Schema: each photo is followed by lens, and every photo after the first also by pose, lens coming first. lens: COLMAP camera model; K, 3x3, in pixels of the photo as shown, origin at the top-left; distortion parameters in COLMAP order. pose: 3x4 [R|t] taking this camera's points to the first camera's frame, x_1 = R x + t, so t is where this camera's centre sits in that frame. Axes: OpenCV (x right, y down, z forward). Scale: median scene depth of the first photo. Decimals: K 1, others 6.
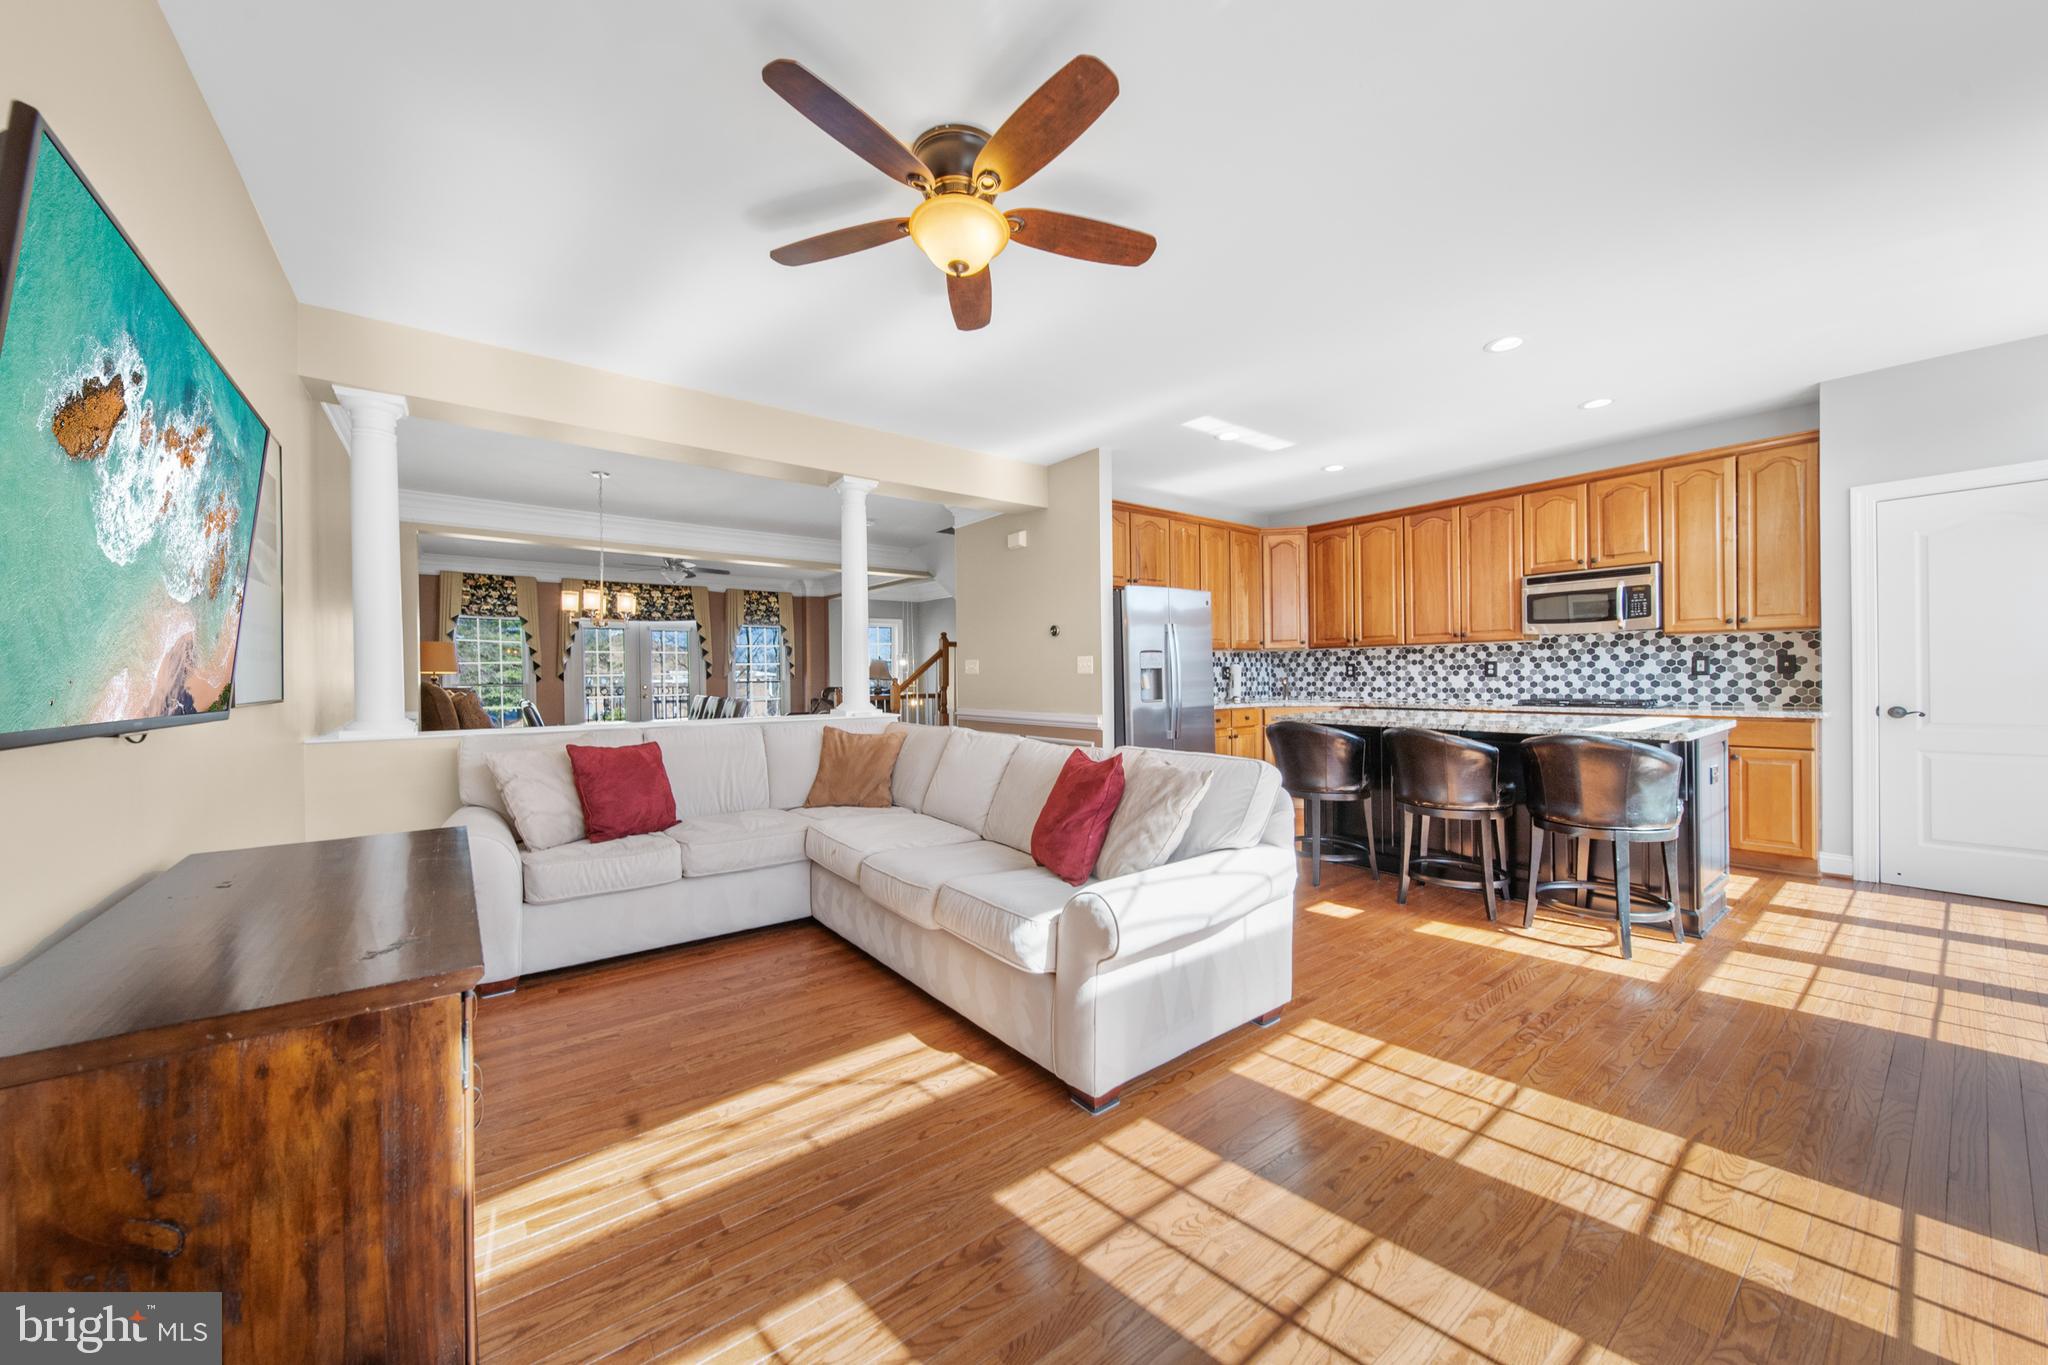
lens RADIAL K [[720.0, 0, 1015.1], [0, 720.0, 680.2], [0, 0, 1]] dist [0.006532, -0.004319]
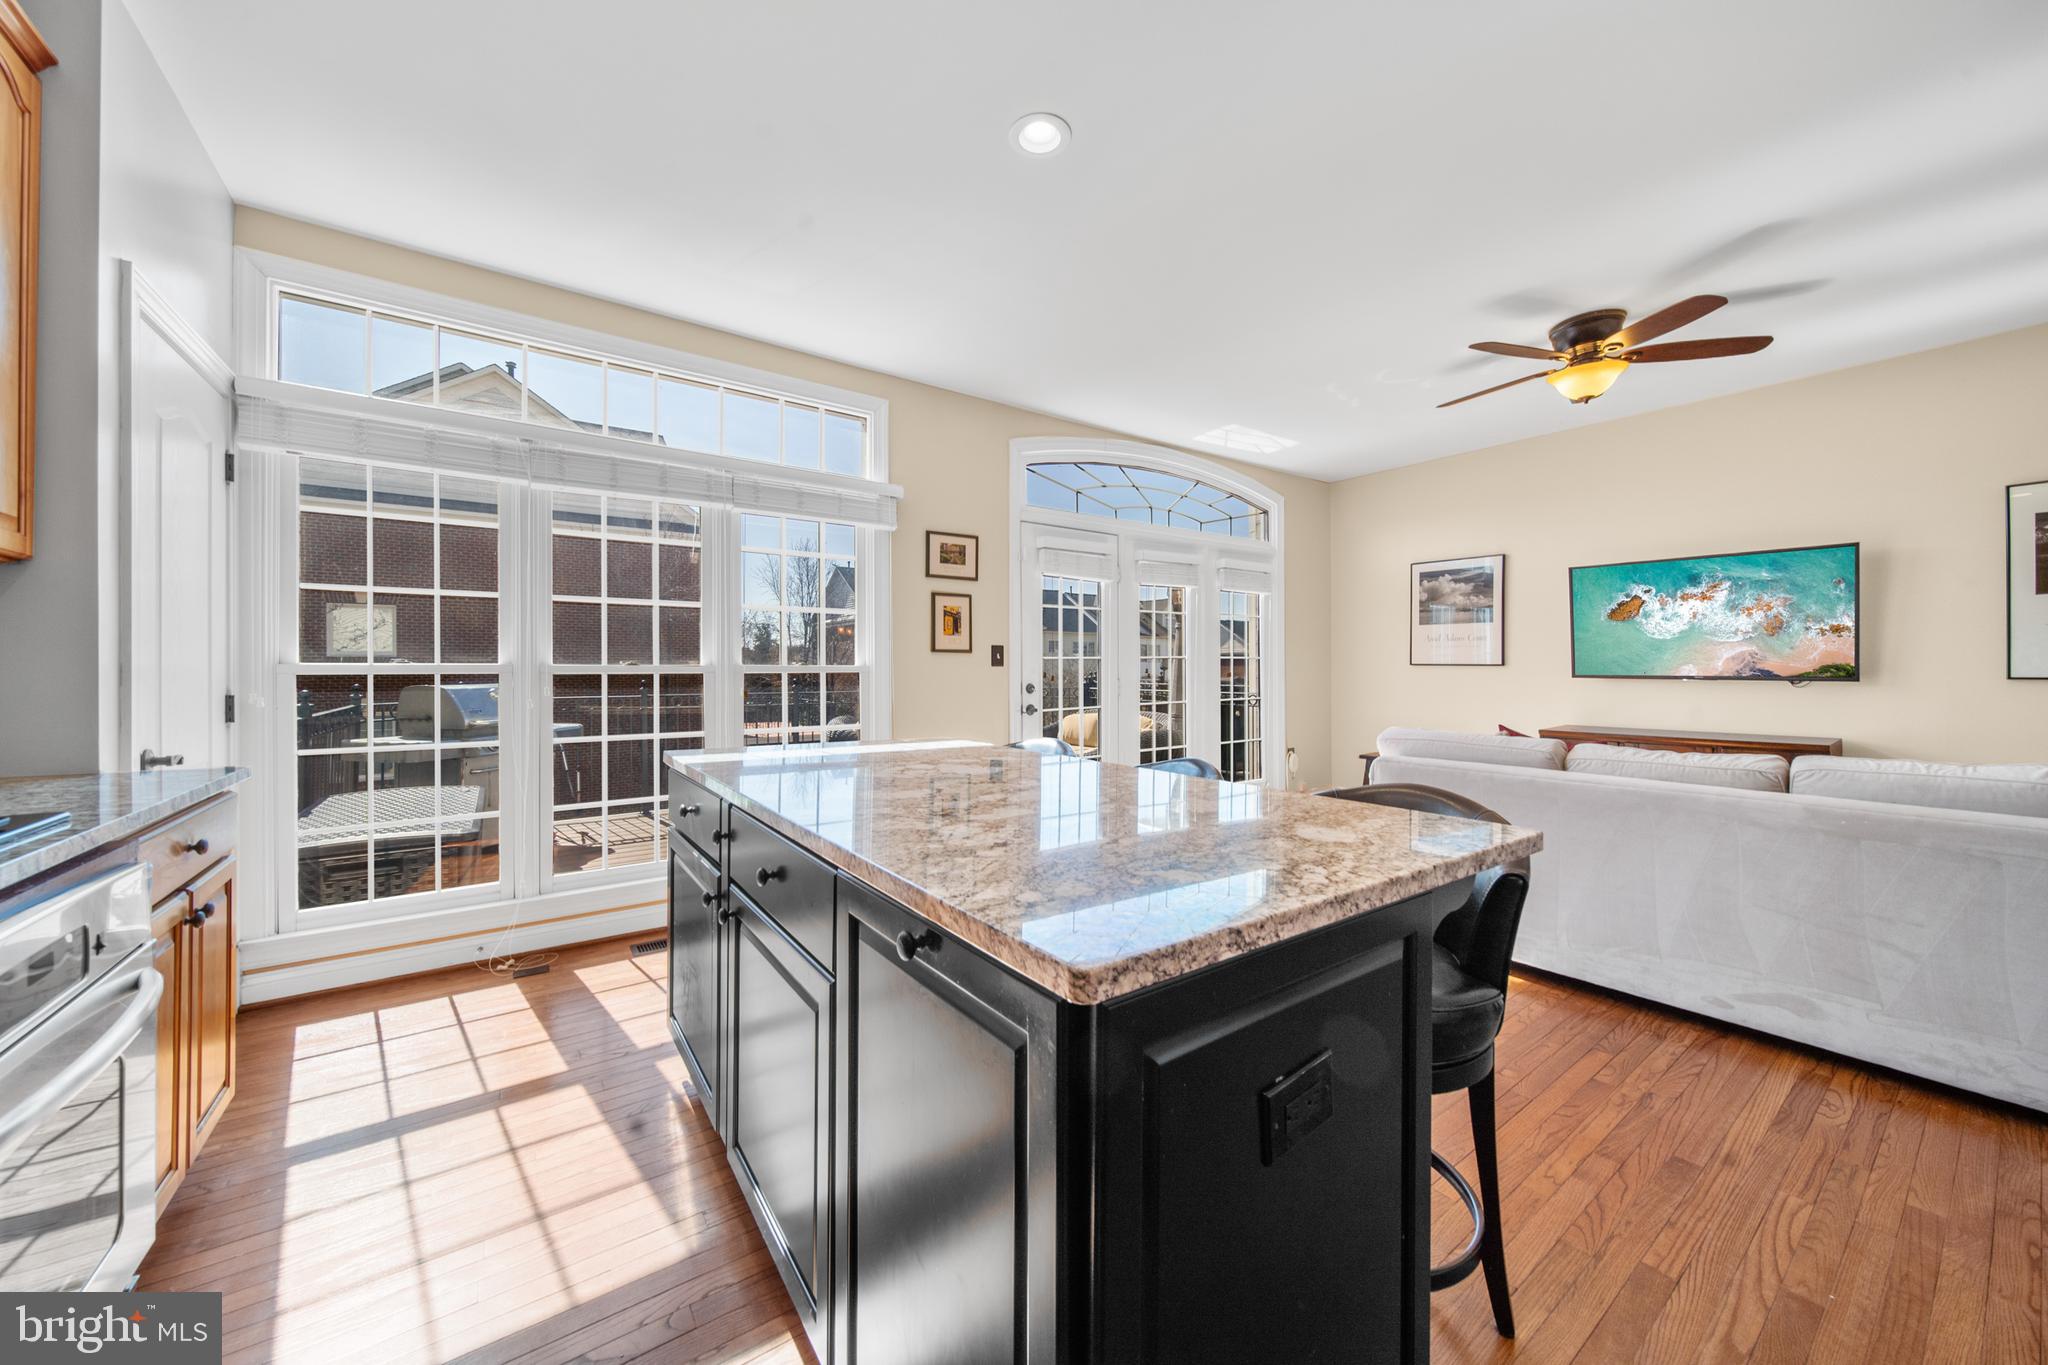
lens RADIAL K [[730.8, 0, 1021.6], [0, 730.8, 670.0], [0, 0, 1]] dist [-0.001198, -0.000225]
pose [[-0.999722, 0.013484, 0.019334, 0.434883], [0.013636, 0.999877, 0.007749, -0.009091], [-0.019227, 0.008011, -0.999783, 1.027103]]
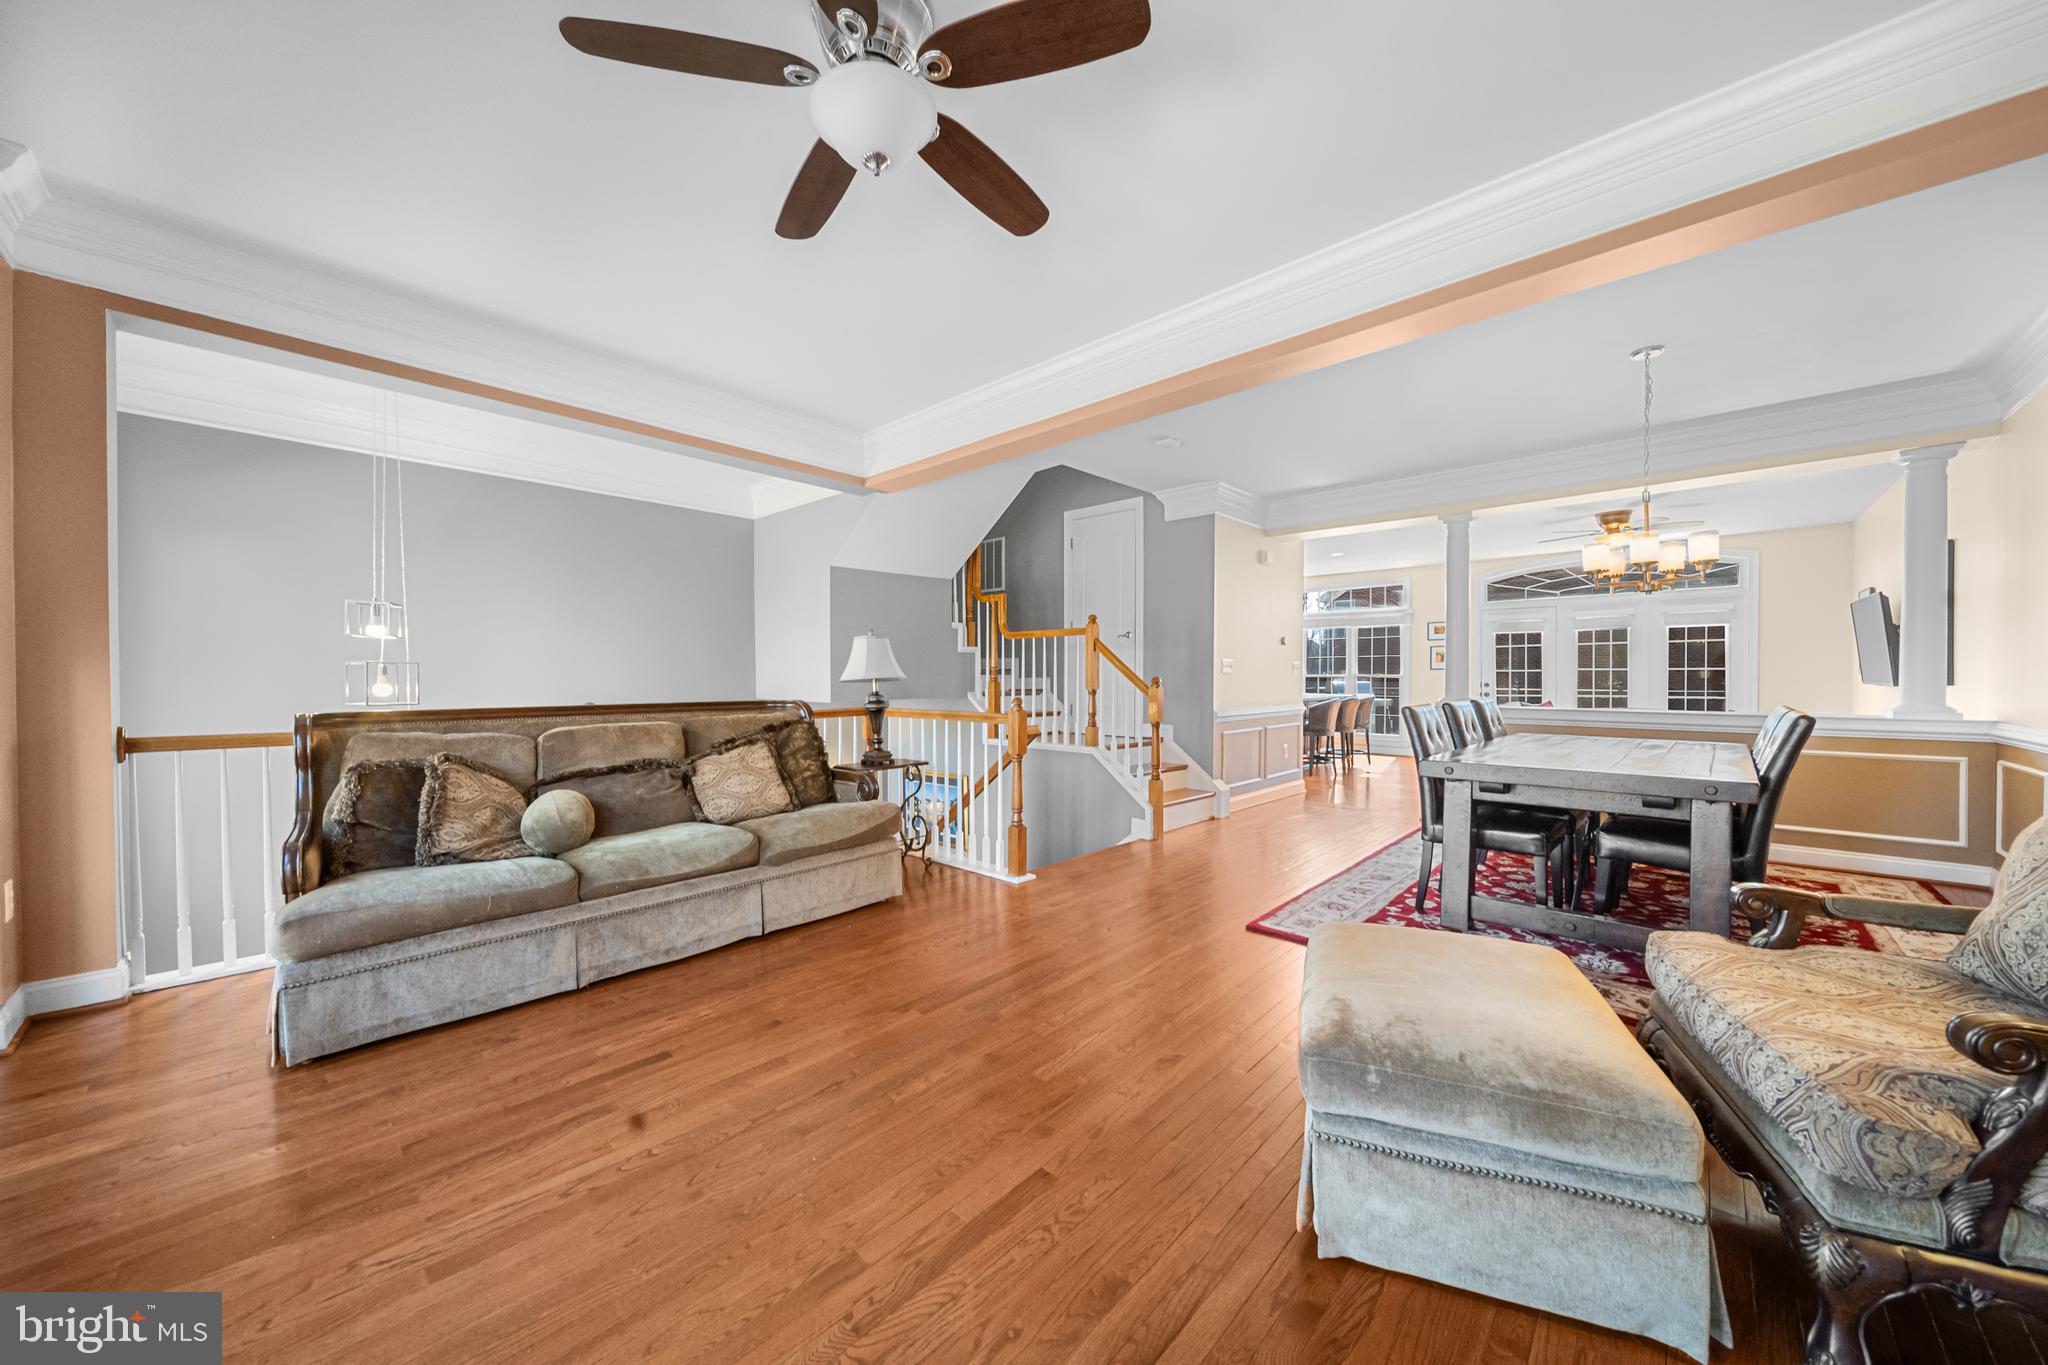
lens RADIAL K [[720.0, 0, 1015.1], [0, 720.0, 680.2], [0, 0, 1]] dist [0.006532, -0.004319]
pose [[-0.174519, 0.004397, 0.984644, -1.106028], [0.008790, 0.999957, -0.002907, 0.000757], [-0.984615, 0.008148, -0.174550, 1.670395]]
